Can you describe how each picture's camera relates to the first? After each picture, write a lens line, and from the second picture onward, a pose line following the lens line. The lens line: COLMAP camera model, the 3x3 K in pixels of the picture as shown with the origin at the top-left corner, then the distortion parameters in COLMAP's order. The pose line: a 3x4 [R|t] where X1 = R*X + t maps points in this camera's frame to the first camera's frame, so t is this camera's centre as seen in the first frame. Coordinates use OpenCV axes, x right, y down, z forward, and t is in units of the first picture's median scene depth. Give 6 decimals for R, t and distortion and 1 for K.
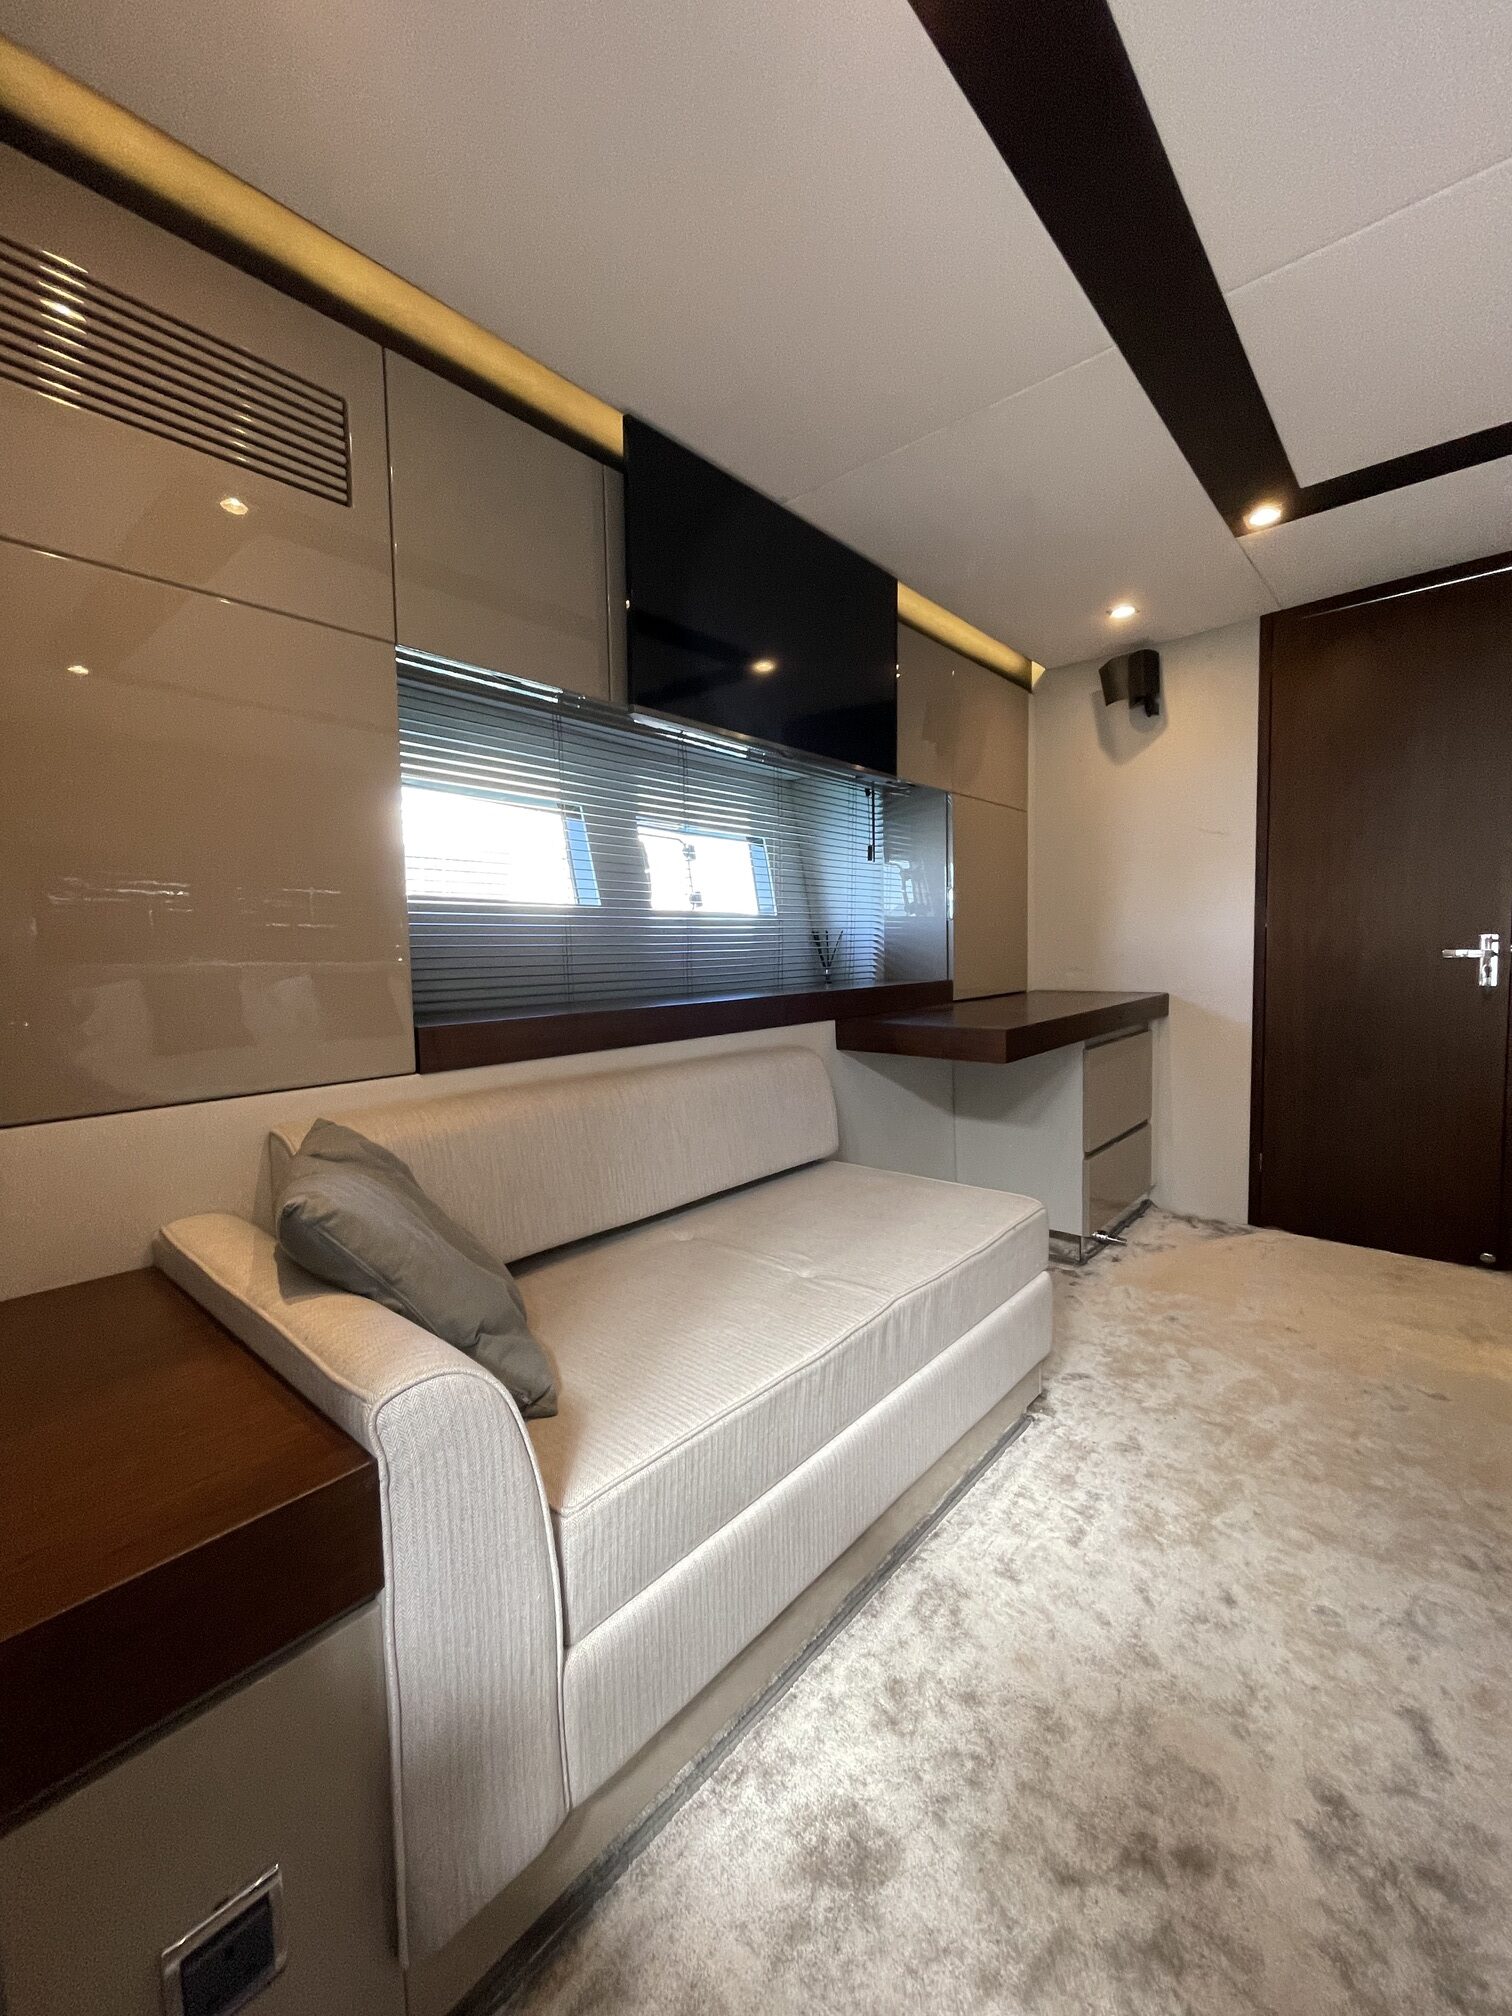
lens RADIAL K [[818.9, 0, 756.0], [0, 818.9, 1008.0], [0, 0, 1]] dist [0.002510, 0.000045]
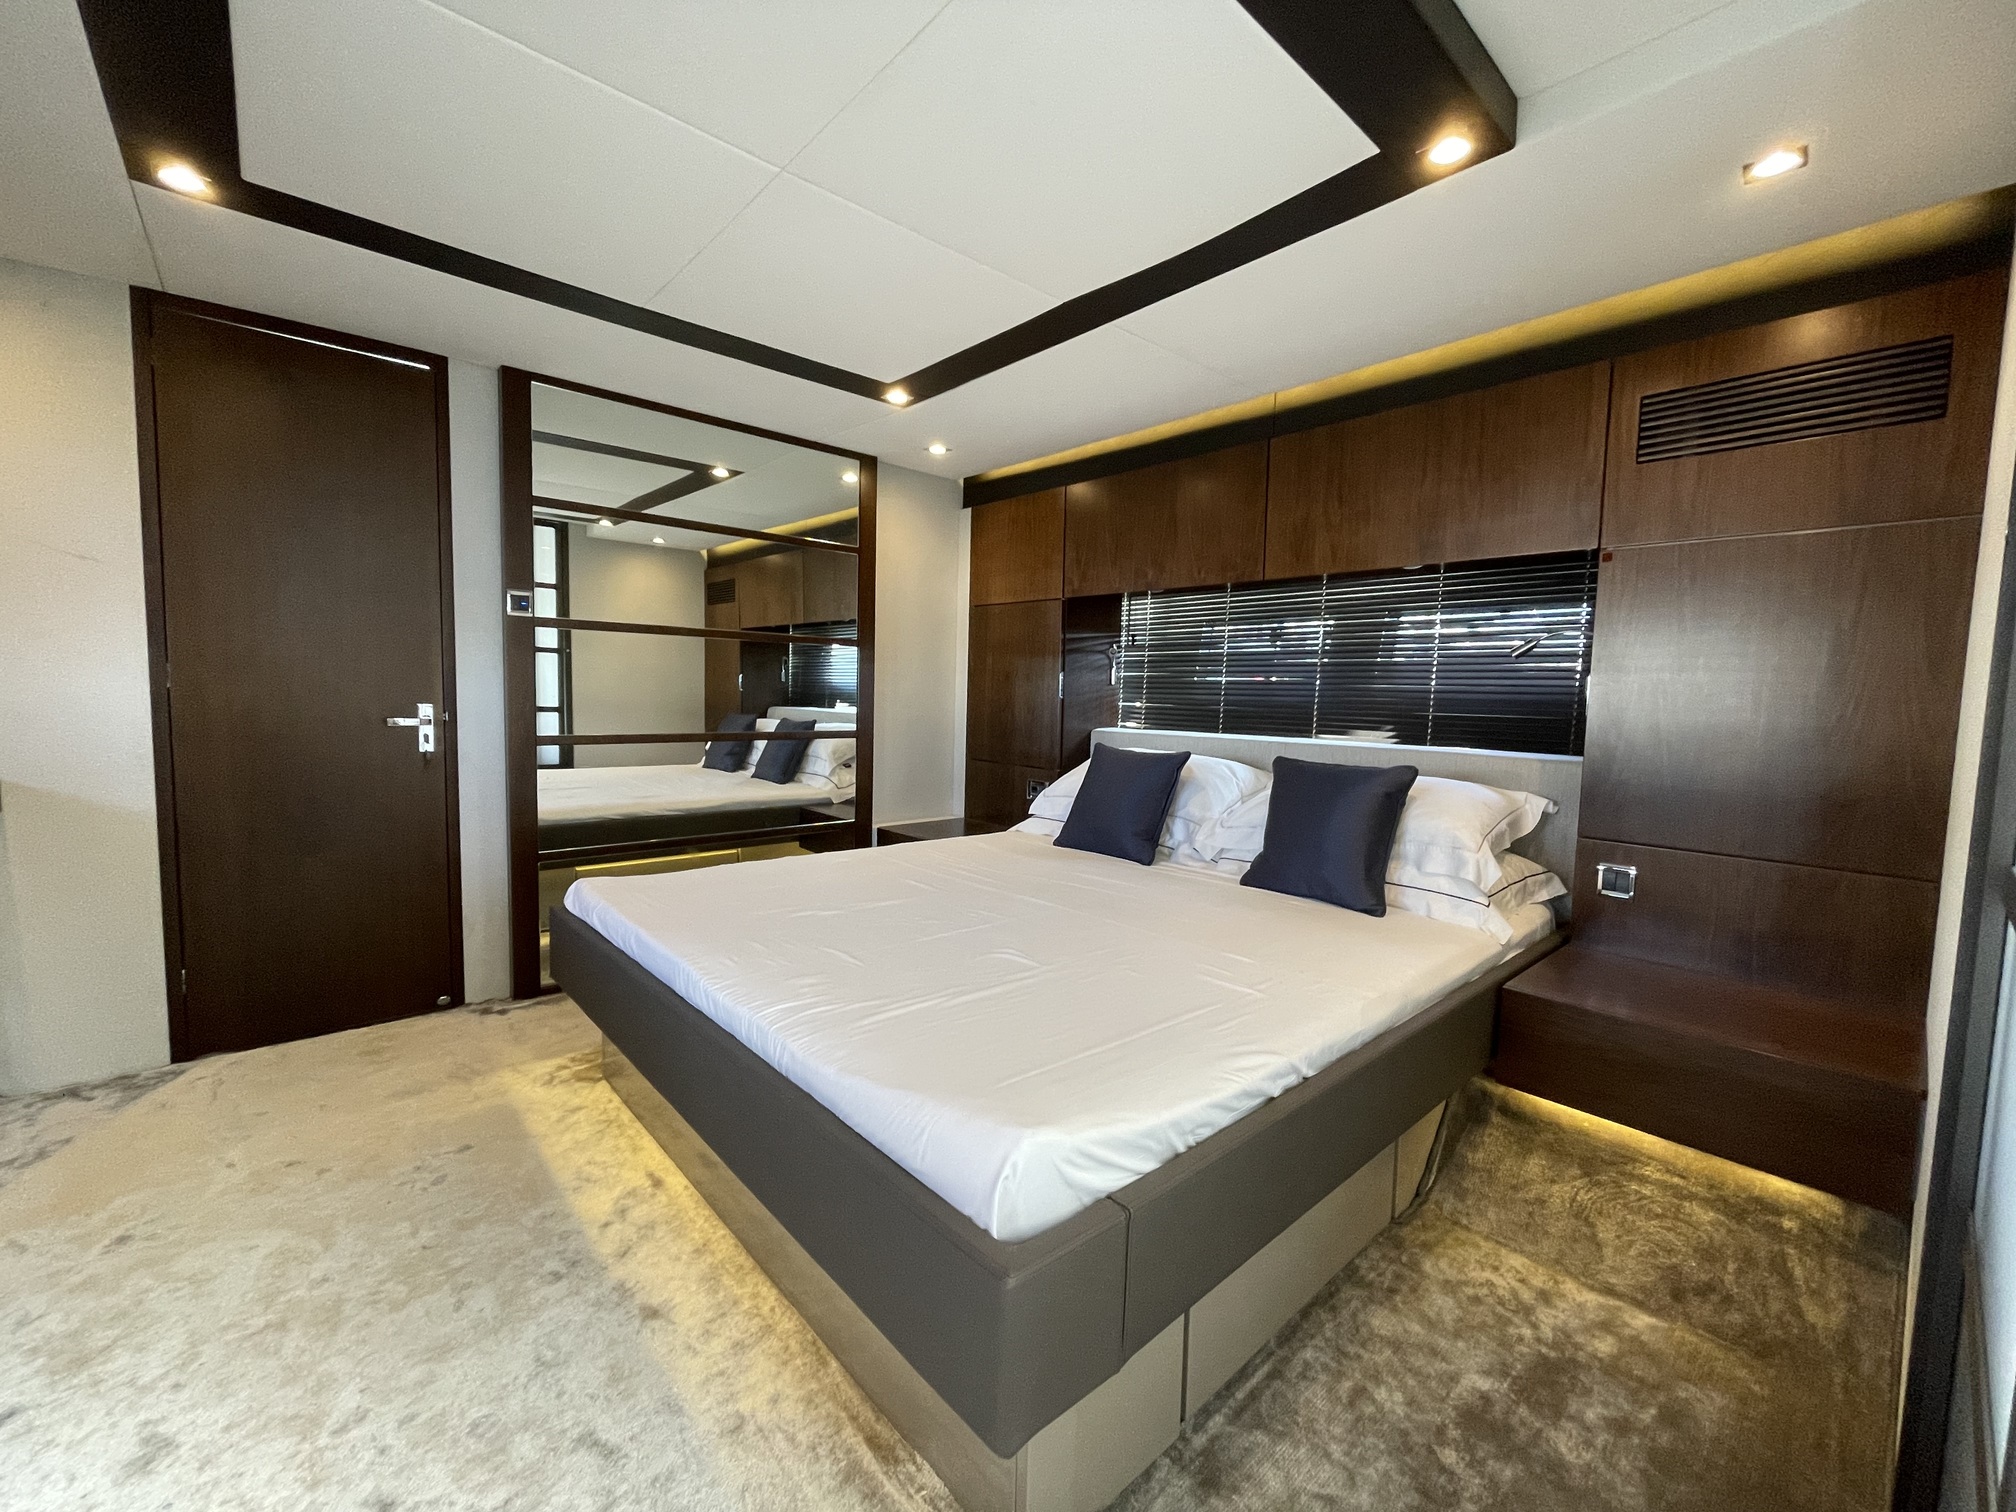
lens RADIAL K [[818.9, 0, 1008.0], [0, 818.9, 756.0], [0, 0, 1]] dist [0.002510, 0.000045]
pose [[0.123568, -0.054162, 0.990857, -0.099564], [0.045452, 0.997770, 0.048872, -0.049978], [-0.991295, 0.038997, 0.125754, 0.141048]]
